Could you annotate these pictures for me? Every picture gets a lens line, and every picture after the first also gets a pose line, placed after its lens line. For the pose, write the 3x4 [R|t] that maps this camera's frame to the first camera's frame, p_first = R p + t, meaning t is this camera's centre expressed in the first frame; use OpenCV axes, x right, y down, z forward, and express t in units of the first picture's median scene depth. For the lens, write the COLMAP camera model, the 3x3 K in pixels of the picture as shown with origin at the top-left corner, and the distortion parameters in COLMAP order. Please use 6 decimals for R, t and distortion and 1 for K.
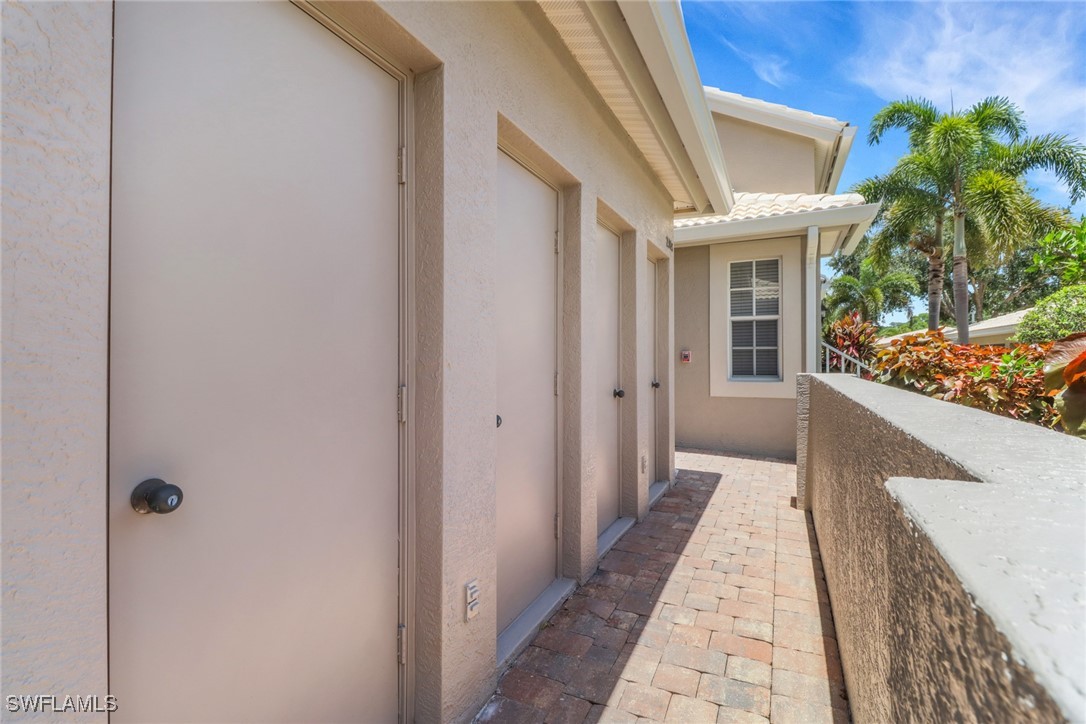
lens RADIAL K [[506.4, 0, 543.2], [0, 506.4, 353.9], [0, 0, 1]] dist [0.000091, 0.000011]
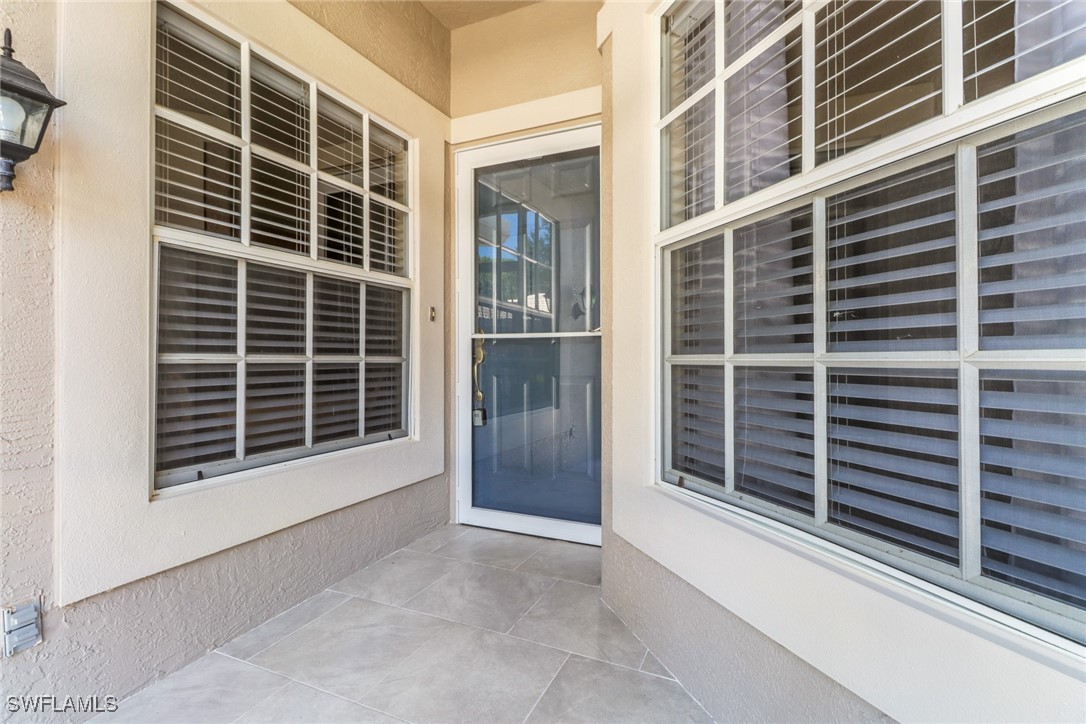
lens RADIAL K [[506.4, 0, 543.2], [0, 506.4, 353.9], [0, 0, 1]] dist [0.000091, 0.000011]
pose [[-0.010656, 0.008178, 0.999910, 0.136185], [-0.001889, 0.999965, -0.008199, -0.012163], [-0.999941, -0.001976, -0.010640, 0.835804]]
